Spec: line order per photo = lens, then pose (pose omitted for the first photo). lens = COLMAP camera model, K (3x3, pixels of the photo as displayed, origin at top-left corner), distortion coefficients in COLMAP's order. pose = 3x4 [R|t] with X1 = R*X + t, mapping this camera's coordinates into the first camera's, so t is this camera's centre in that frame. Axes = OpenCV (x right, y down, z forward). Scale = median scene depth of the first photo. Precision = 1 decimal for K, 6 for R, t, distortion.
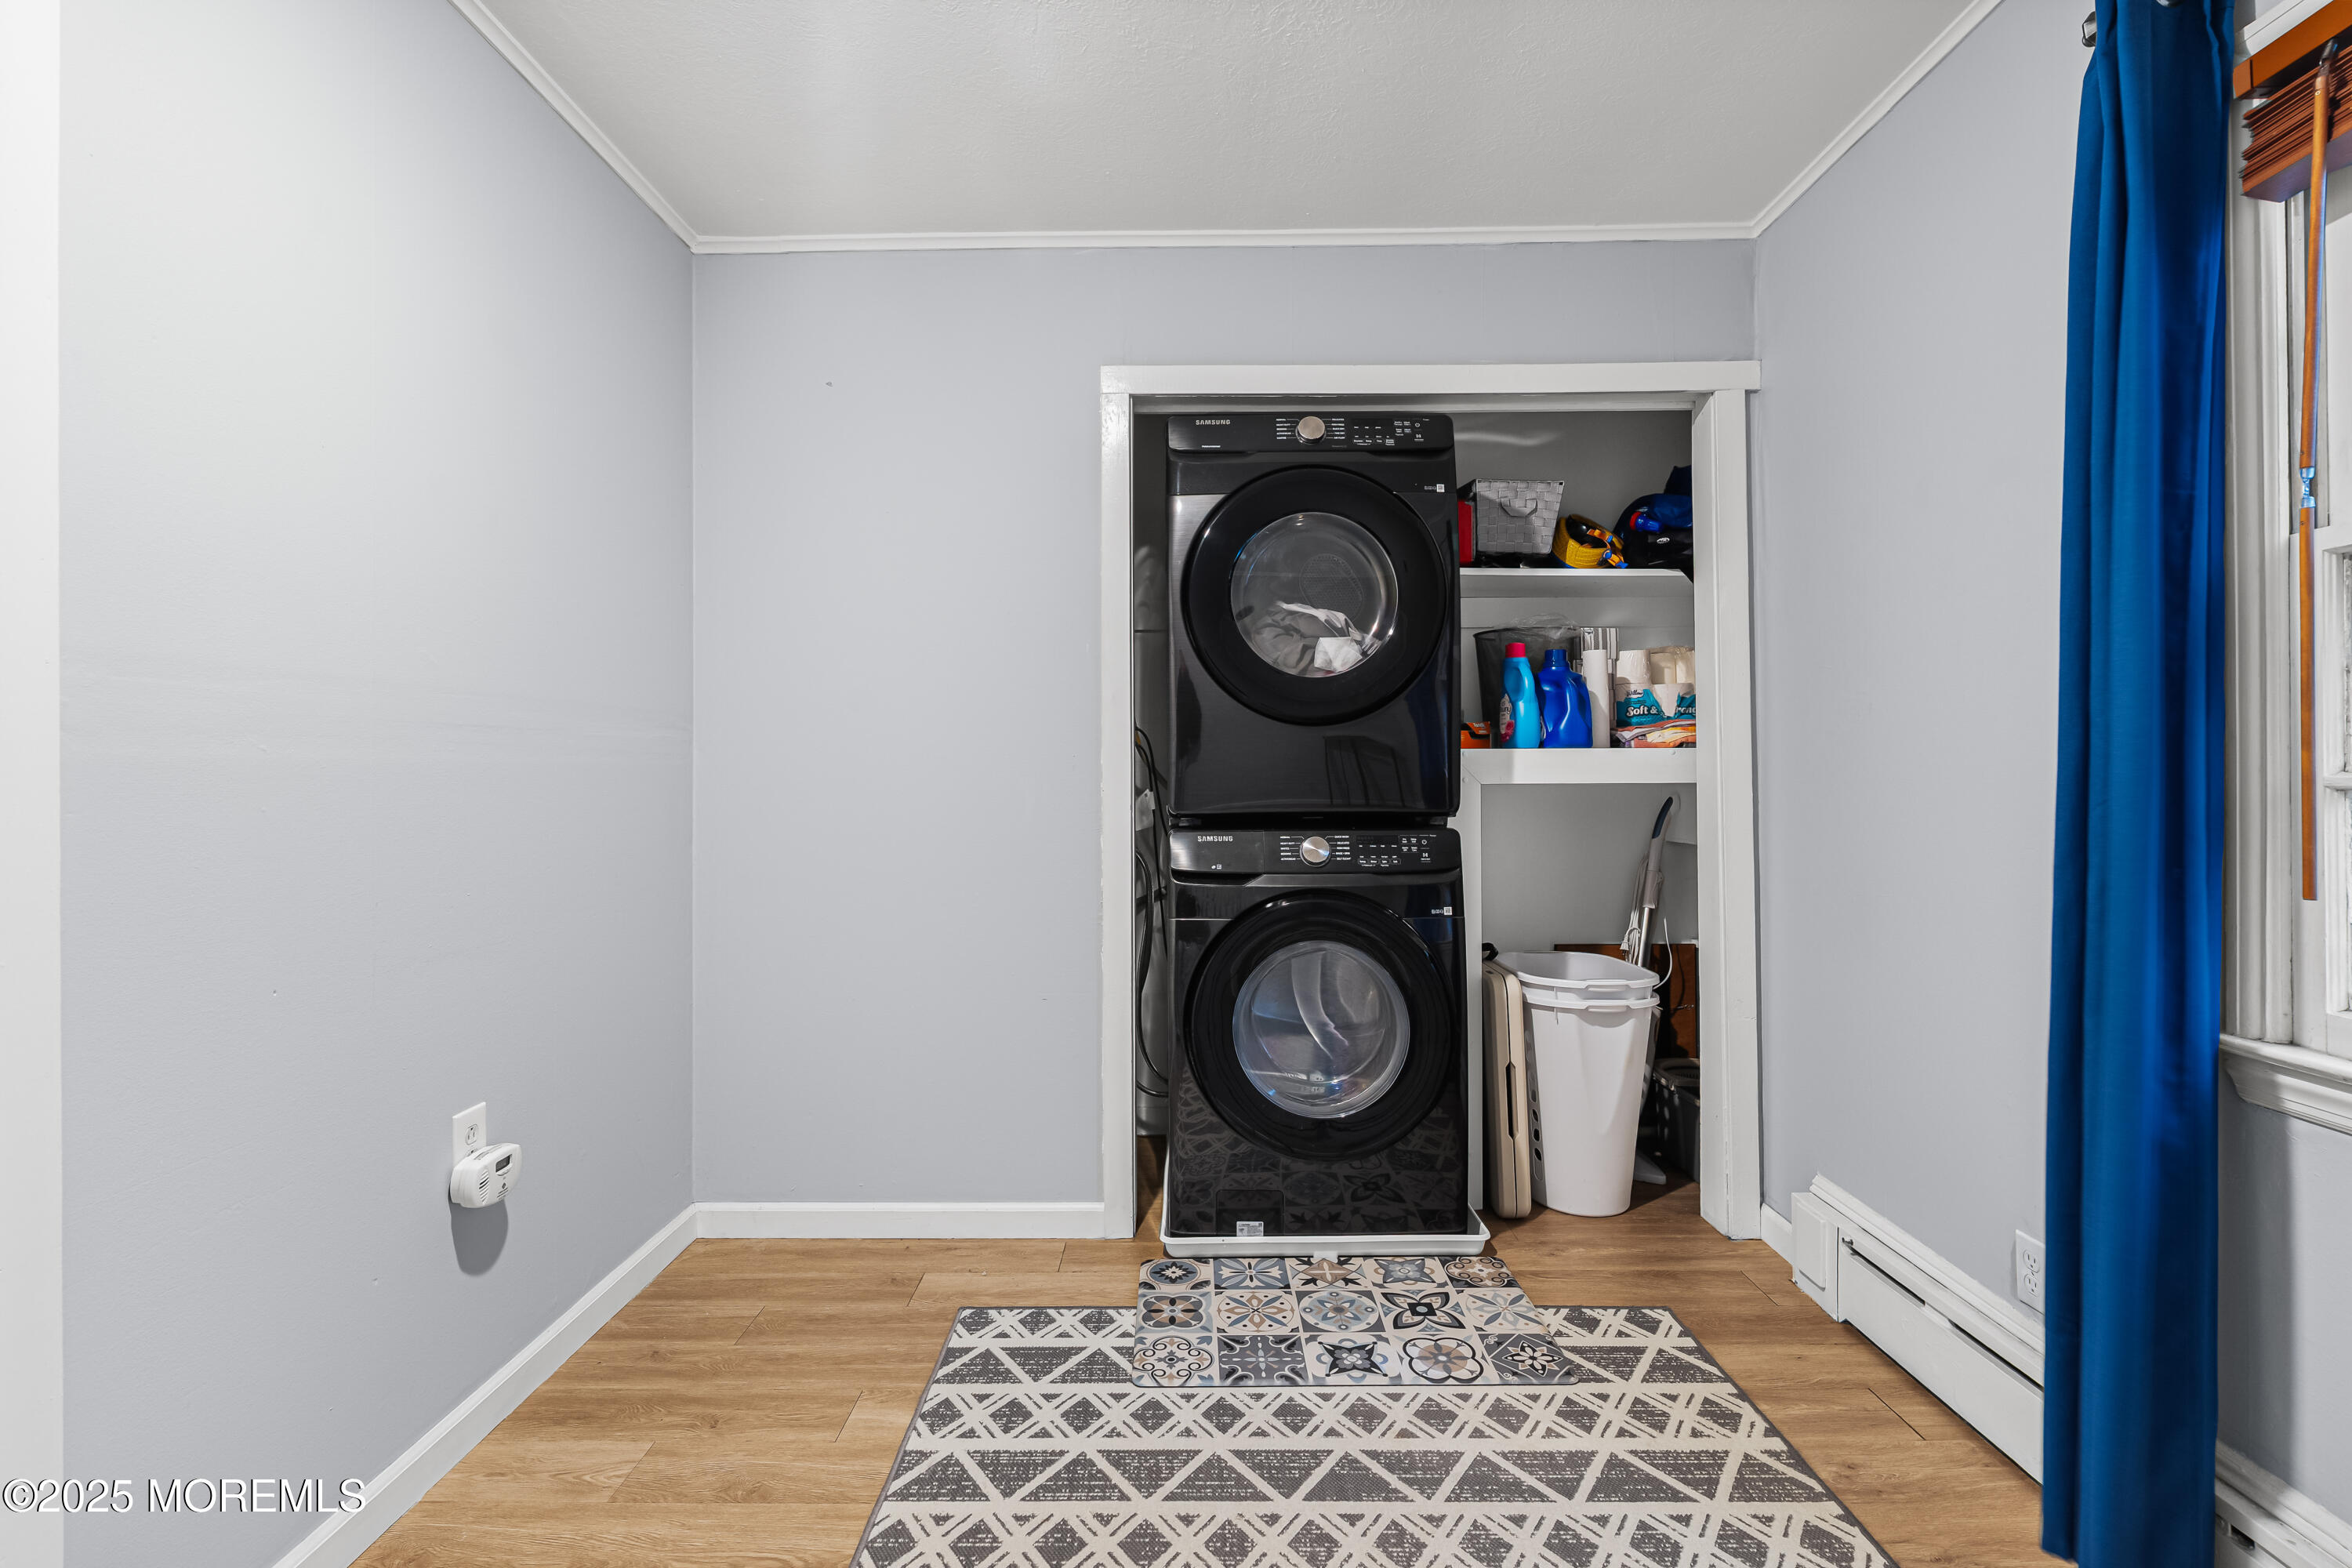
lens RADIAL K [[1062.6, 0, 1177.1], [0, 1062.6, 770.7], [0, 0, 1]] dist [-0.008608, 0.002442]
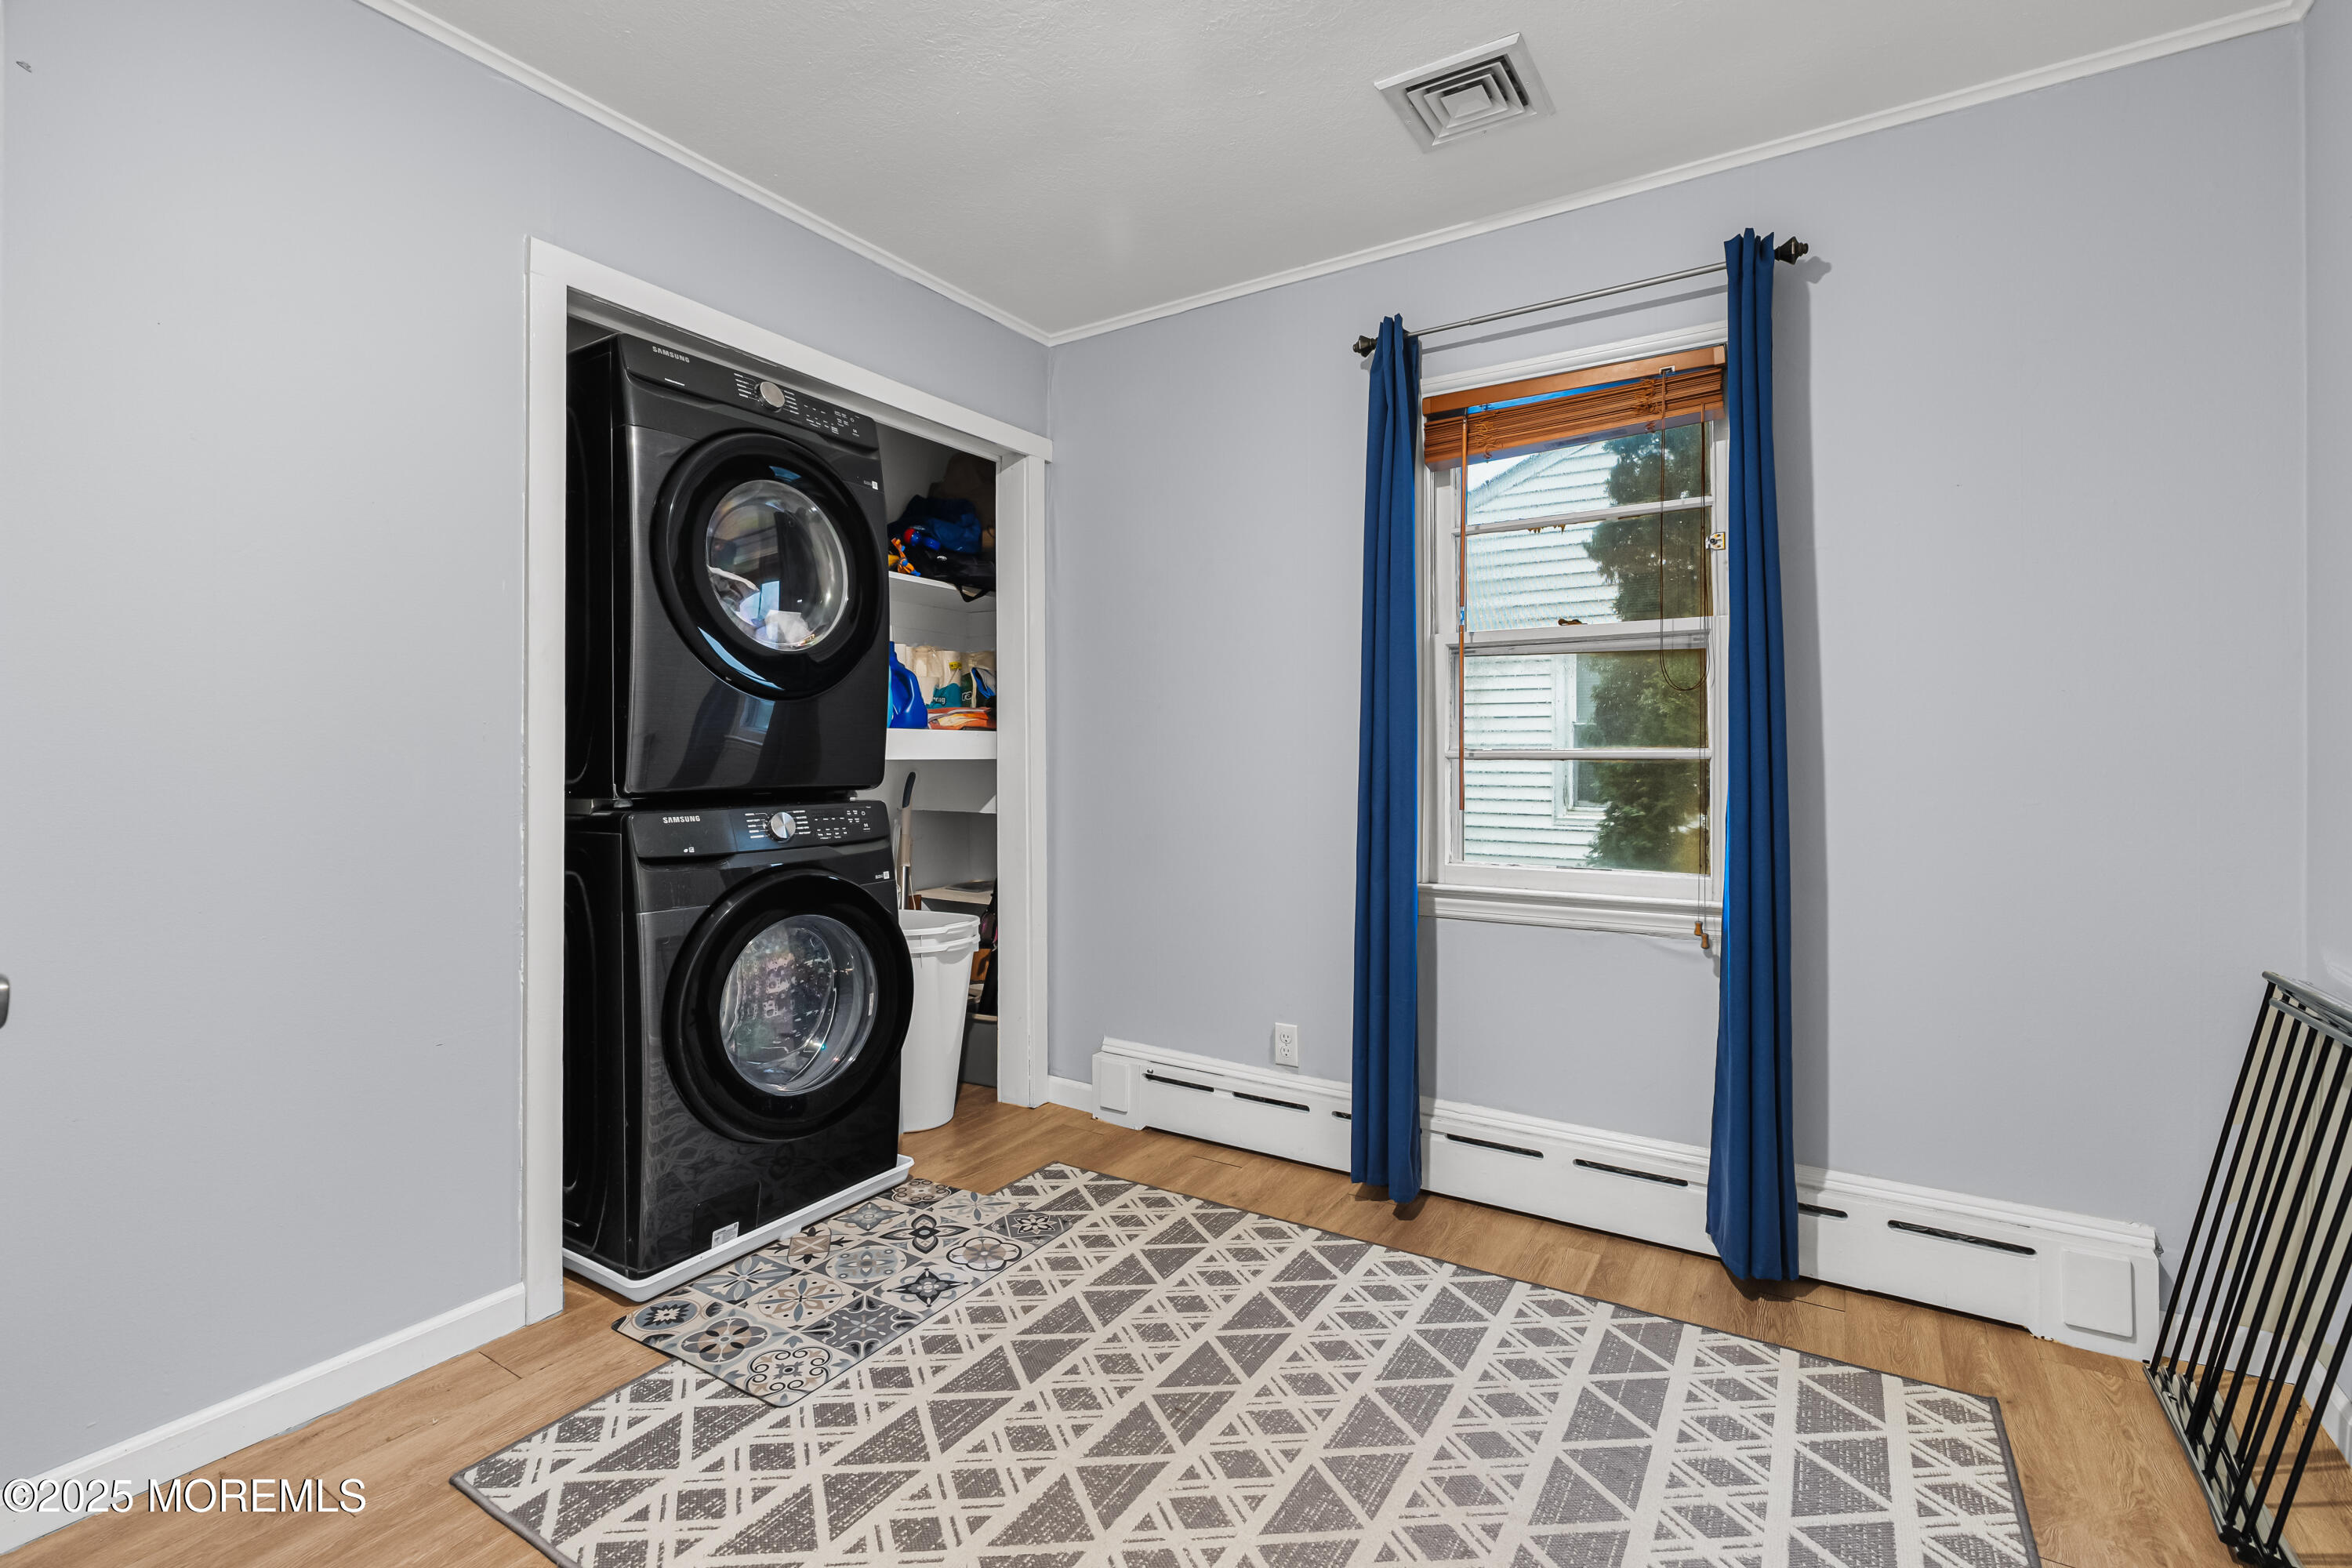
lens RADIAL K [[1062.6, 0, 1138.1], [0, 1062.6, 762.5], [0, 0, 1]] dist [-0.008608, 0.002442]
pose [[0.531990, -0.002754, 0.846746, -0.613677], [-0.004845, 0.999968, 0.006297, 0.008524], [-0.846737, -0.007453, 0.531960, 0.232982]]
